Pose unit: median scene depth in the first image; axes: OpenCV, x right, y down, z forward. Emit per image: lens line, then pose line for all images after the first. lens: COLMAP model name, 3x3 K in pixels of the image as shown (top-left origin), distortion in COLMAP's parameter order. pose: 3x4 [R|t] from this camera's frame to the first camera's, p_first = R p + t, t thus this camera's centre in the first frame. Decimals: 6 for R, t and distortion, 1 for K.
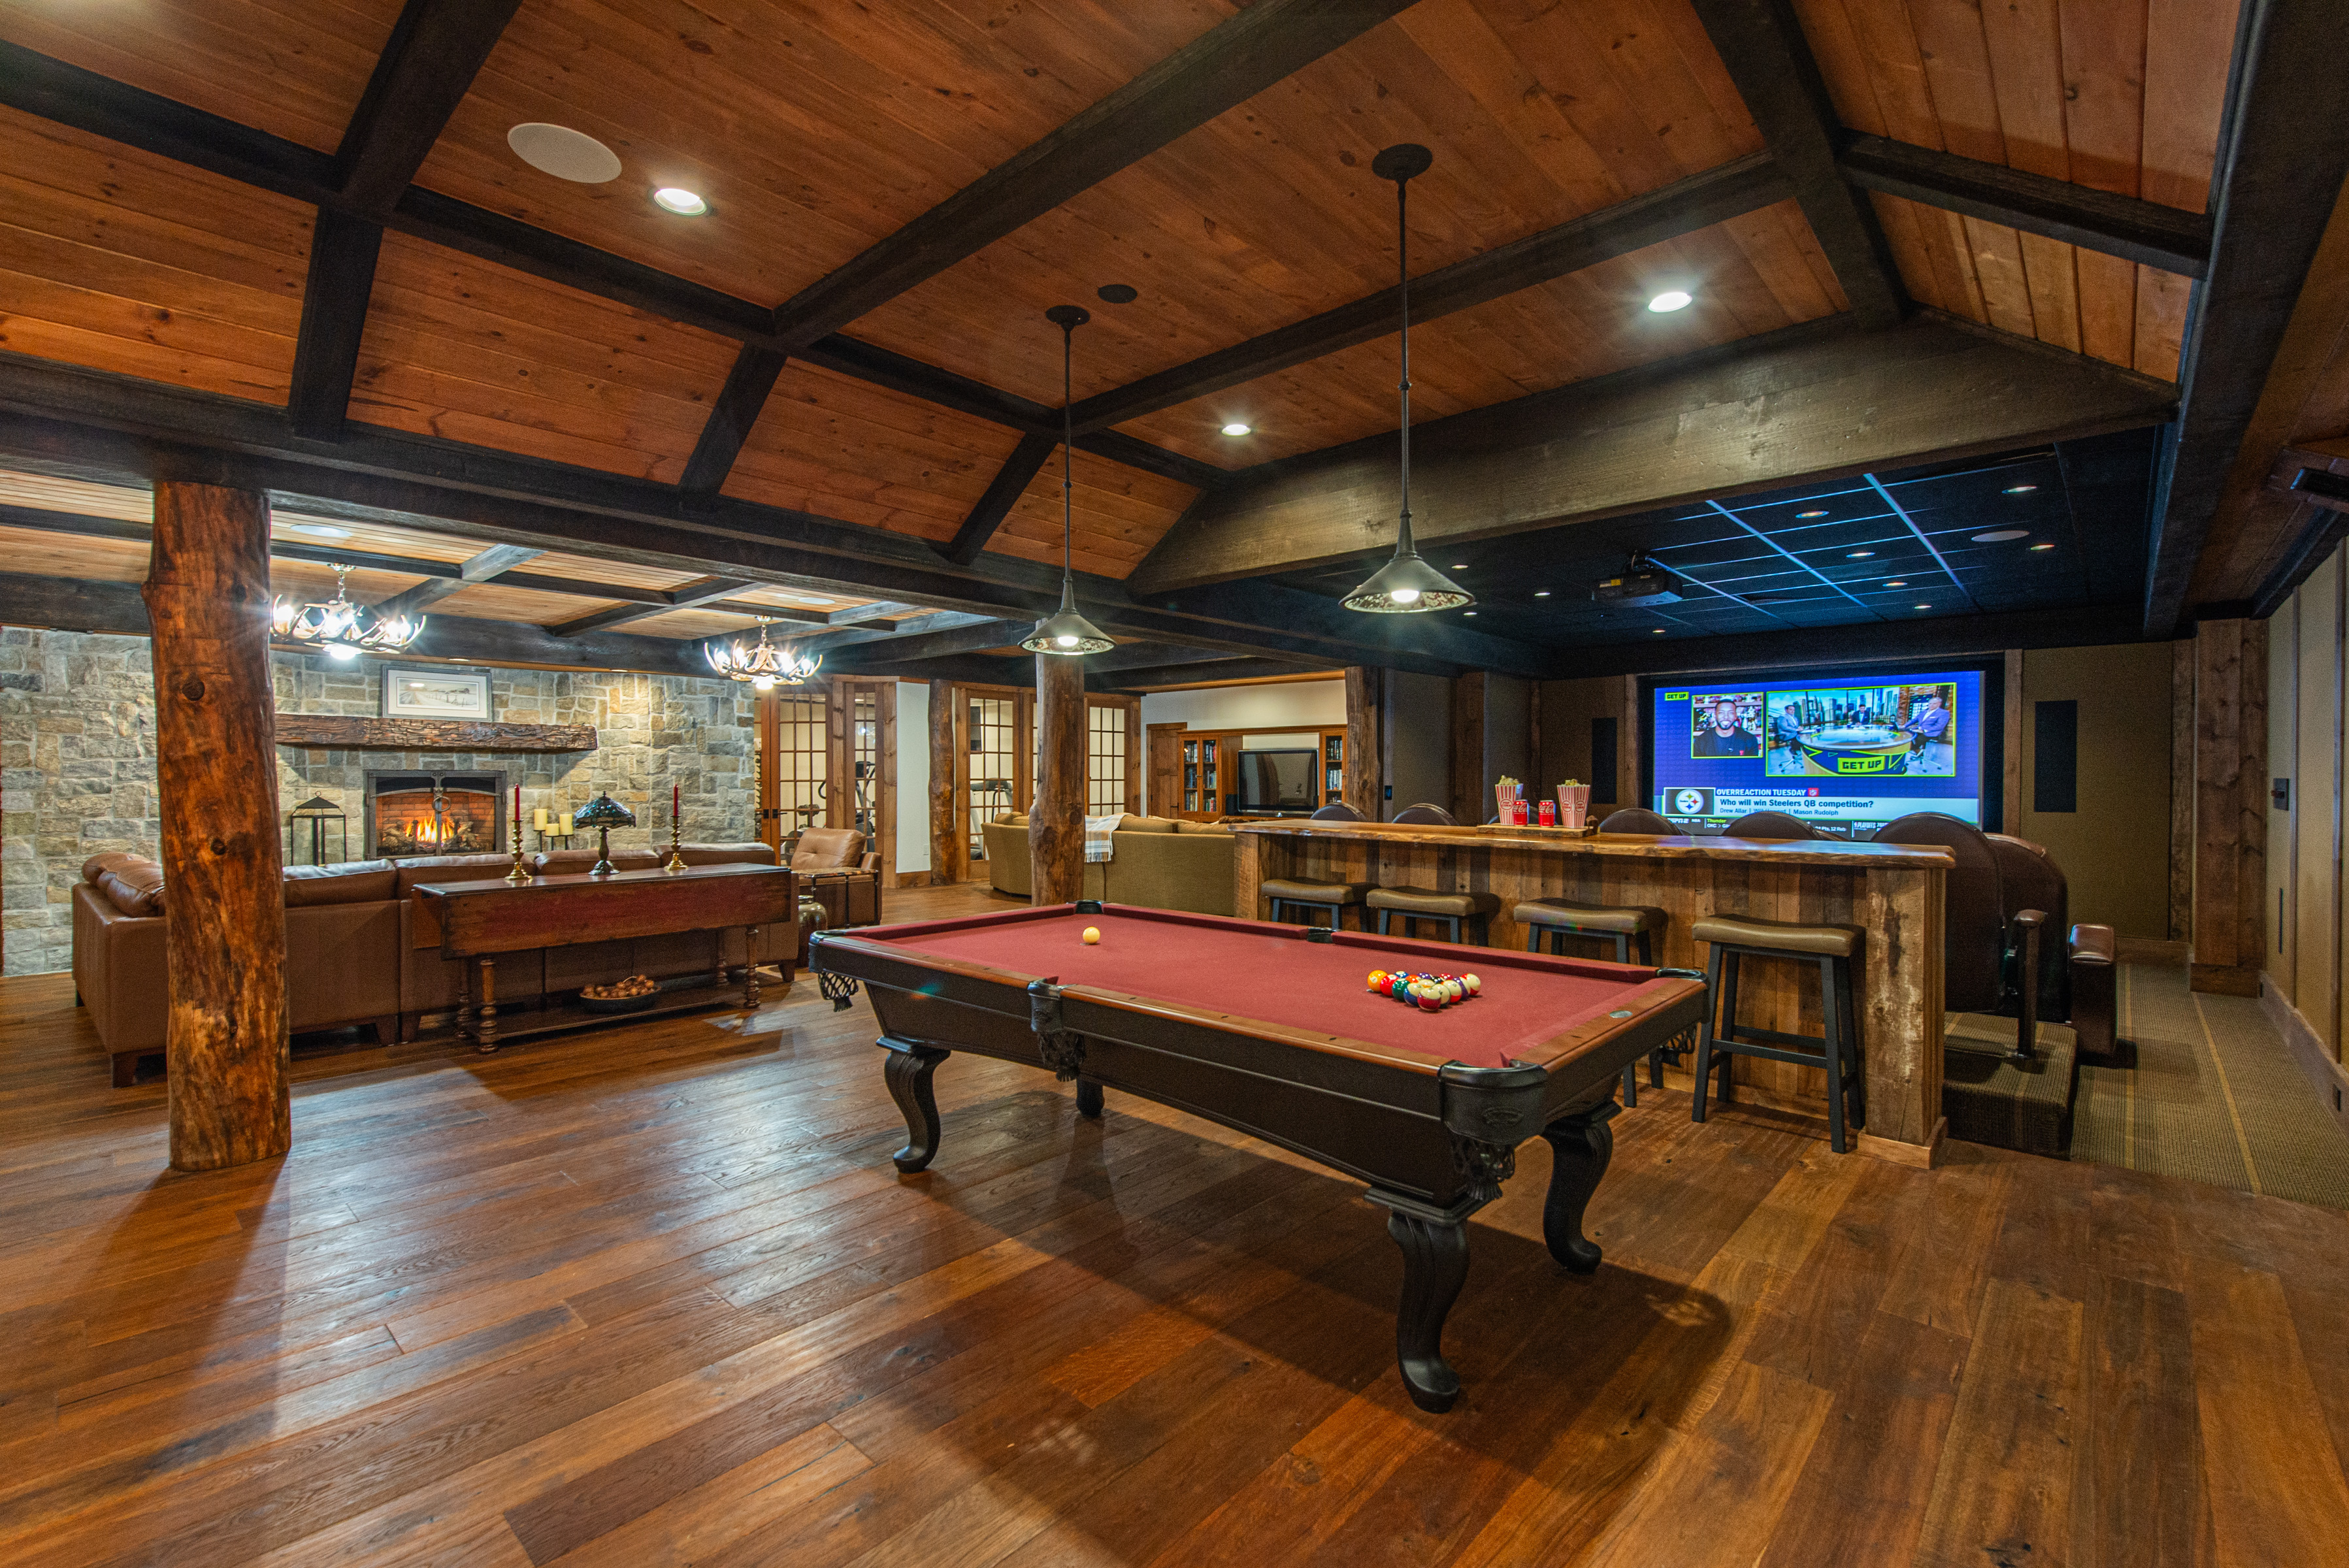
lens RADIAL K [[1024.3, 0, 1174.5], [0, 1024.3, 784.0], [0, 0, 1]] dist [0.030990, -0.010958]
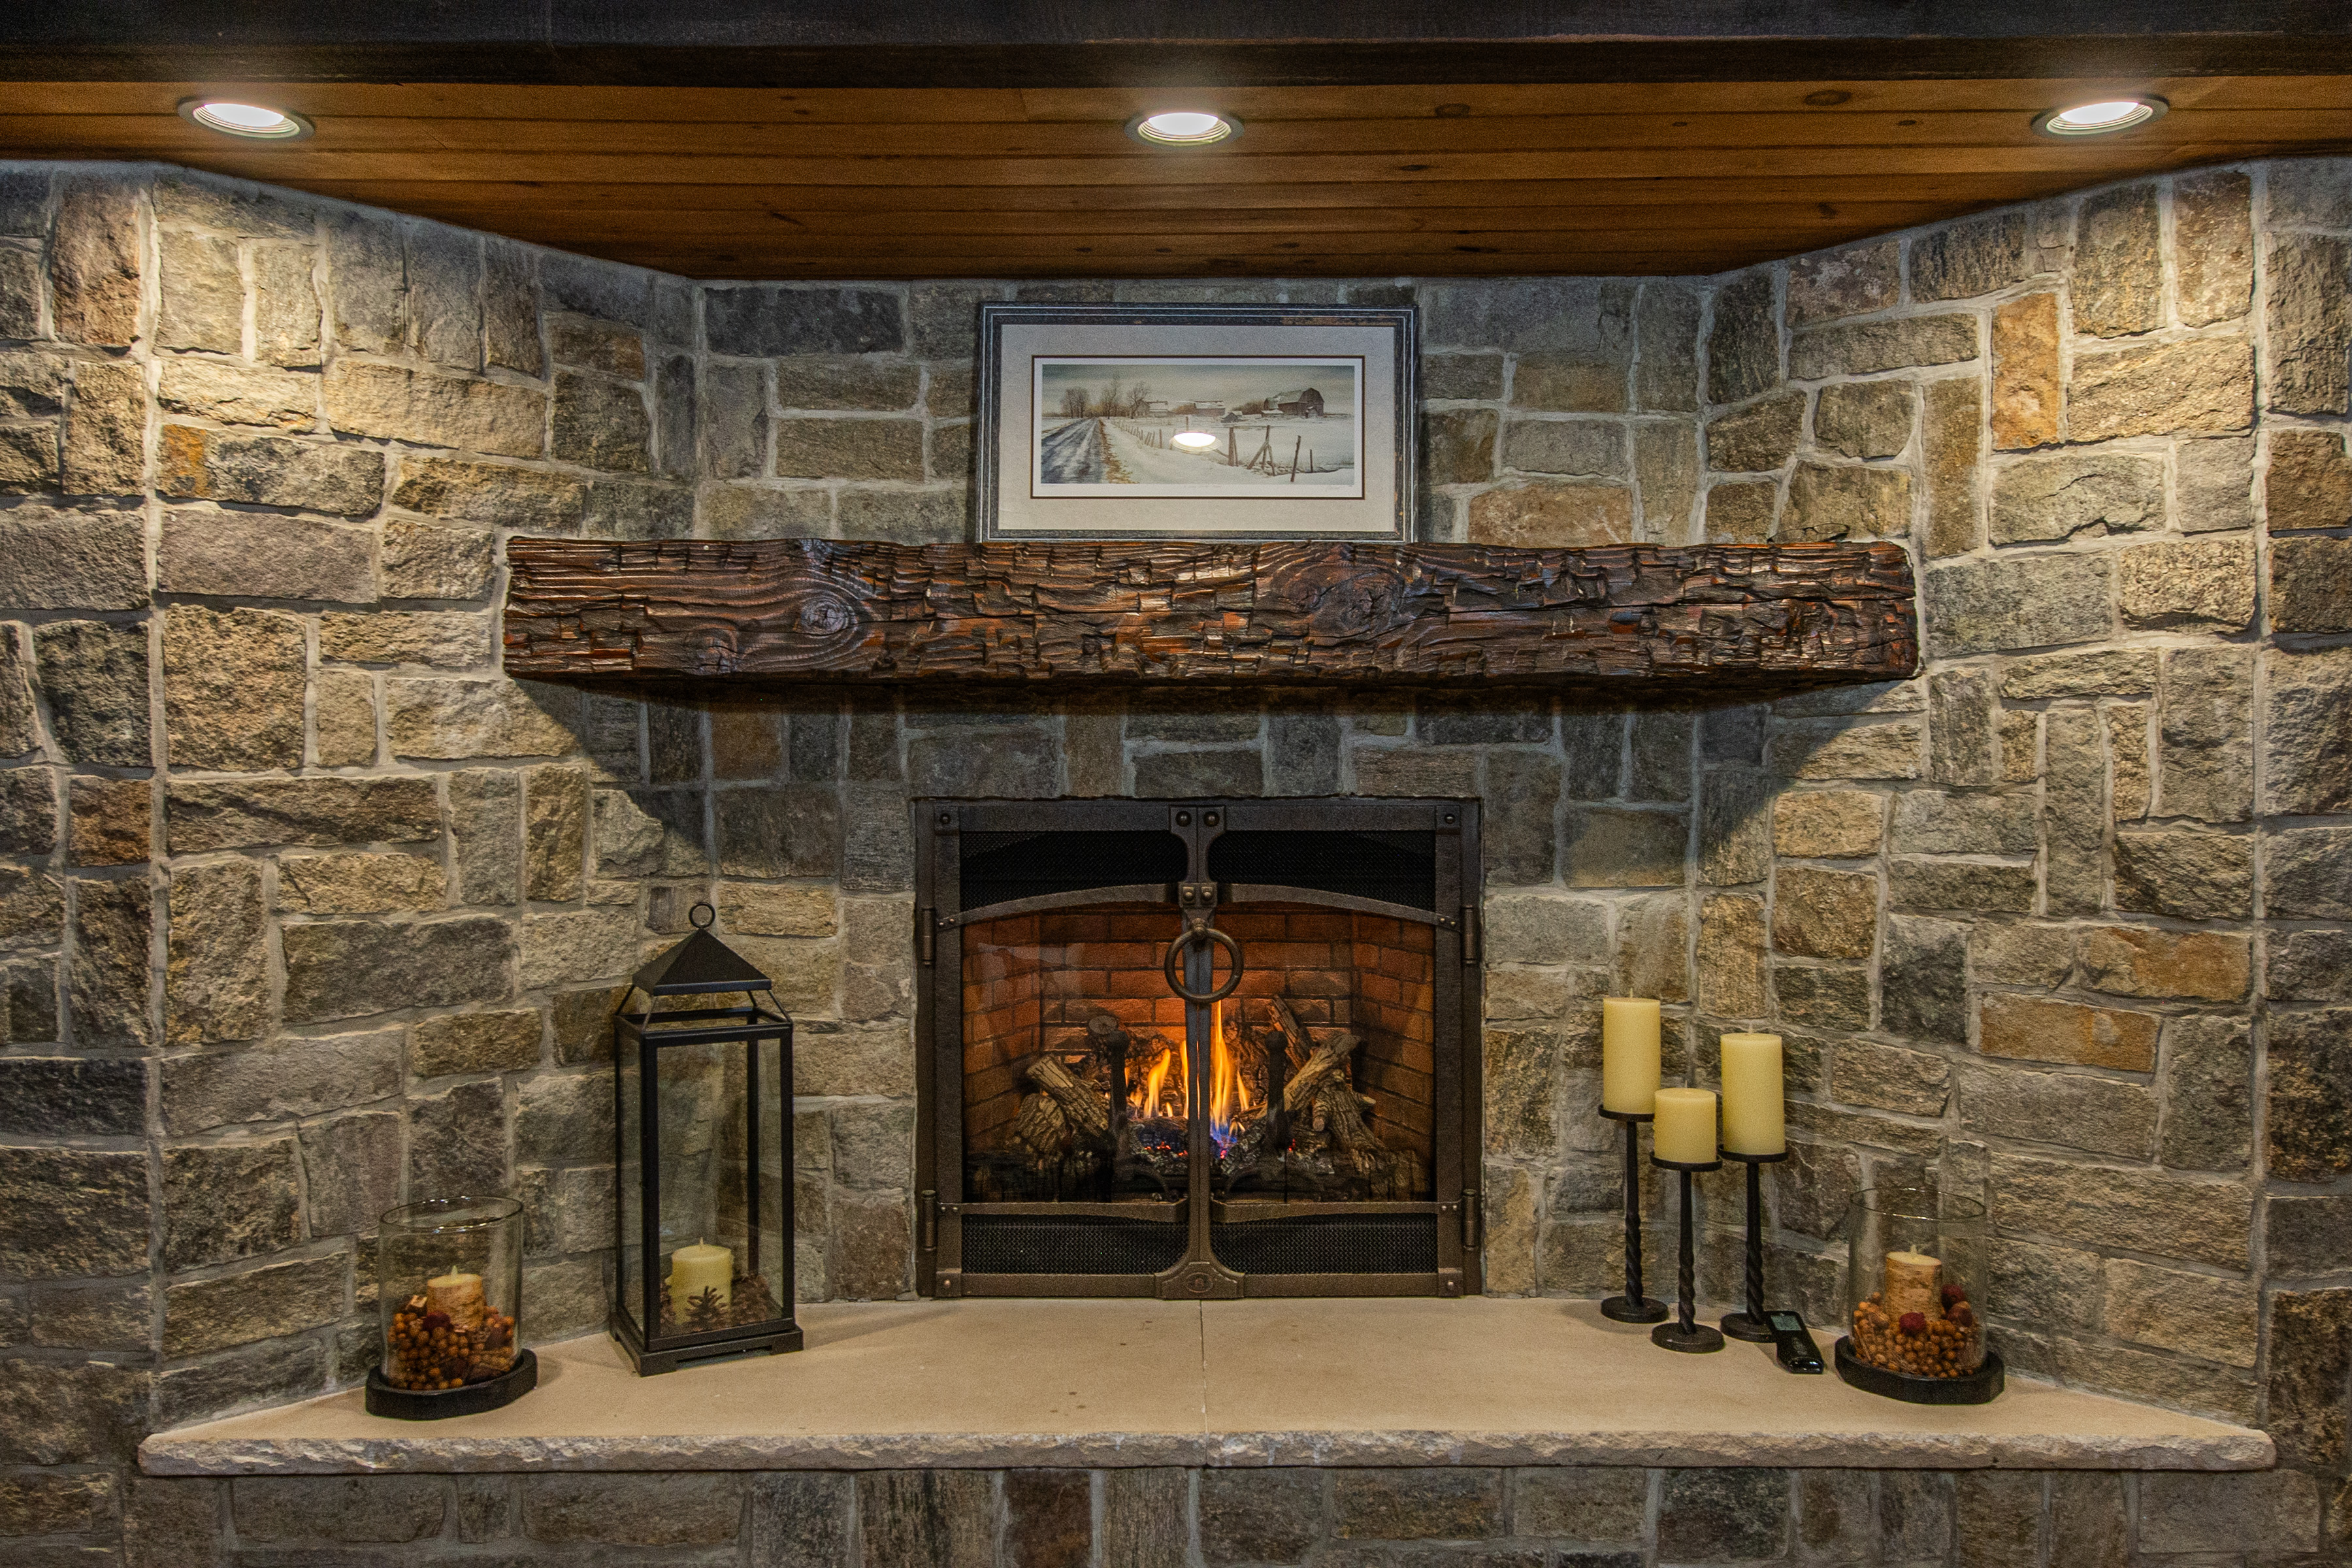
lens RADIAL K [[1769.8, 0, 1138.7], [0, 1769.8, 794.3], [0, 0, 1]] dist [0.015404, -0.003818]
pose [[0.662691, 0.004795, -0.748878, -0.443122], [-0.001949, 0.999987, 0.004678, -0.015302], [0.748890, -0.001641, 0.662692, 0.739970]]
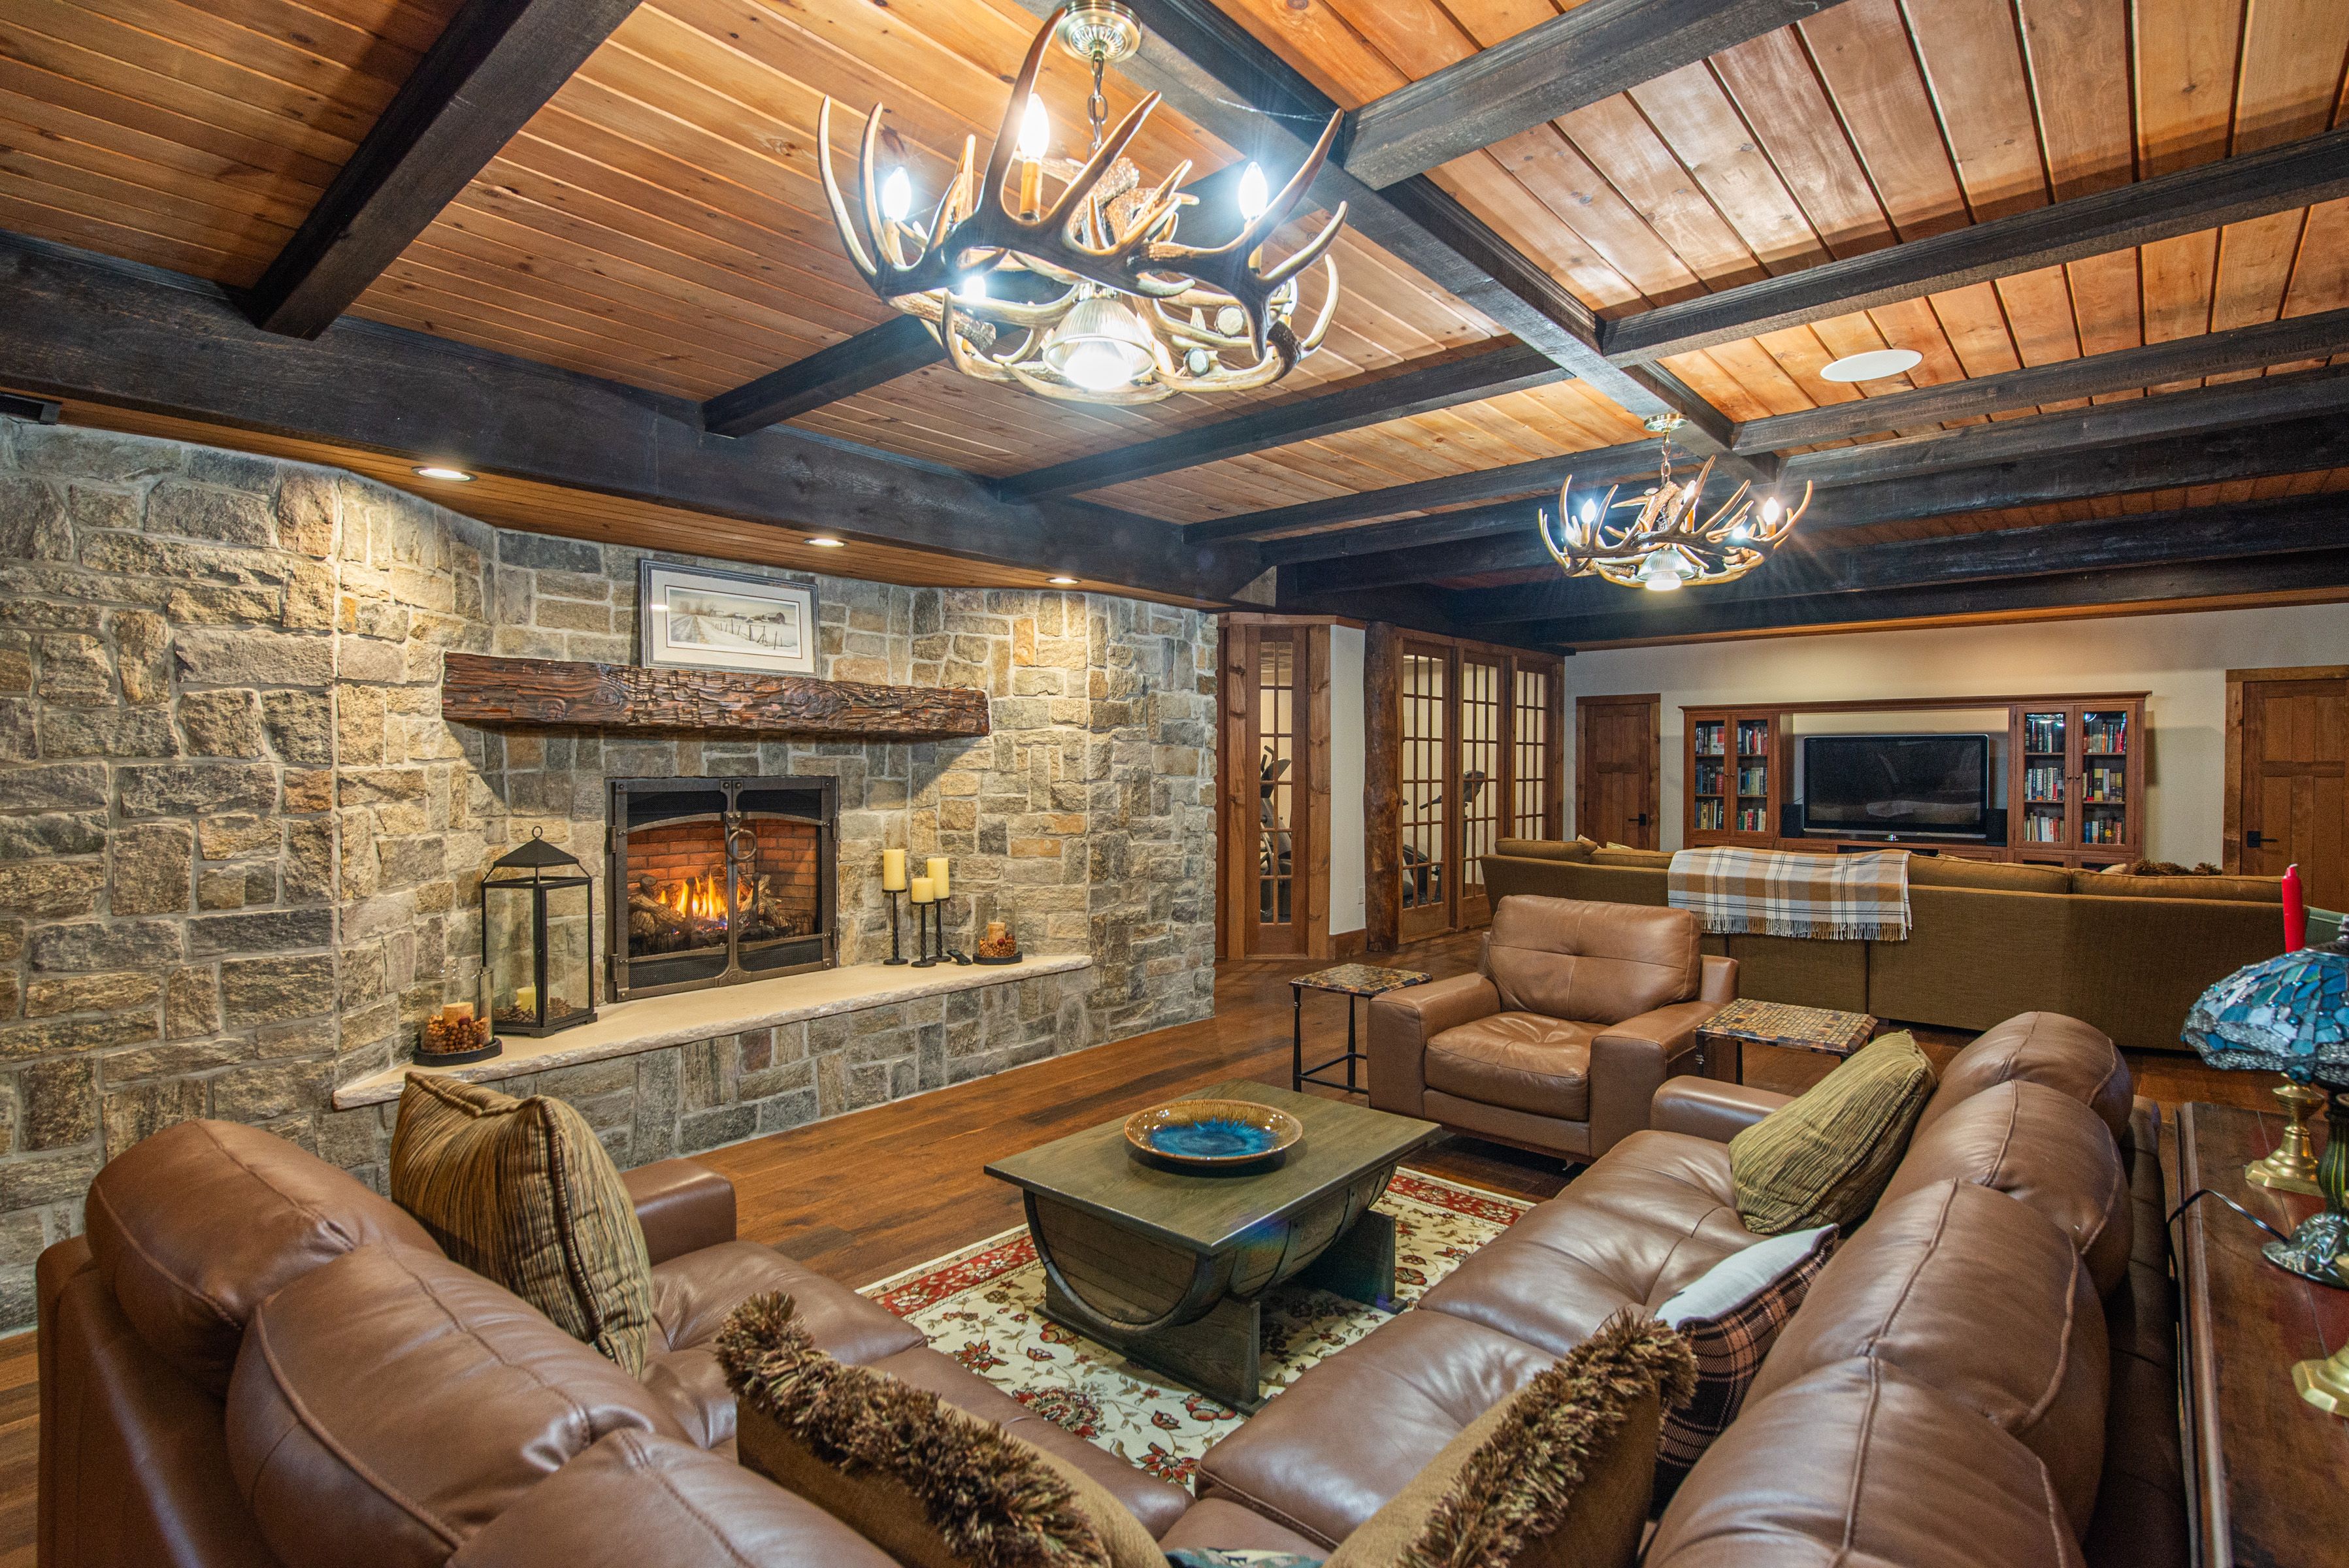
lens RADIAL K [[1120.2, 0, 1216.4], [0, 1120.2, 777.0], [0, 0, 1]] dist [0.025127, -0.013052]
pose [[0.999565, 0.000224, 0.029490, -0.482769], [-0.000378, 0.999986, 0.005221, -0.015677], [-0.029488, -0.005229, 0.999551, 0.445433]]
